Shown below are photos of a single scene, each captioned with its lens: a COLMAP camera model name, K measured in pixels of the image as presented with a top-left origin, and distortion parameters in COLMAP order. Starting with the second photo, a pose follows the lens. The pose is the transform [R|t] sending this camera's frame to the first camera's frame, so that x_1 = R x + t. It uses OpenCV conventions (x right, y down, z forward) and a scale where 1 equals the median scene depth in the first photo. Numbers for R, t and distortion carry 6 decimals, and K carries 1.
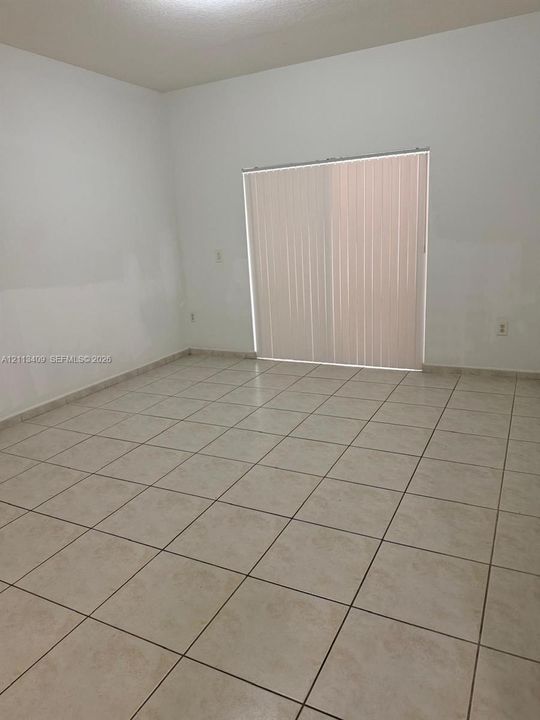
lens RADIAL K [[500.2, 0, 270.0], [0, 500.2, 360.0], [0, 0, 1]] dist [0.107354, -0.116271]
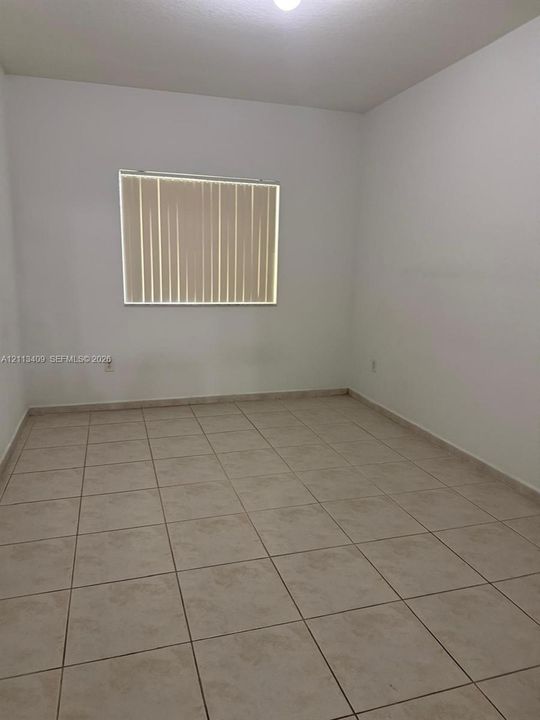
lens RADIAL K [[480.3, 0, 267.4], [0, 480.3, 379.2], [0, 0, 1]] dist [-0.009319, -0.003549]
pose [[0.739877, -0.100312, 0.665222, -0.345996], [0.125221, 0.992075, 0.010325, -0.026399], [-0.660985, 0.075661, 0.746575, 0.175335]]
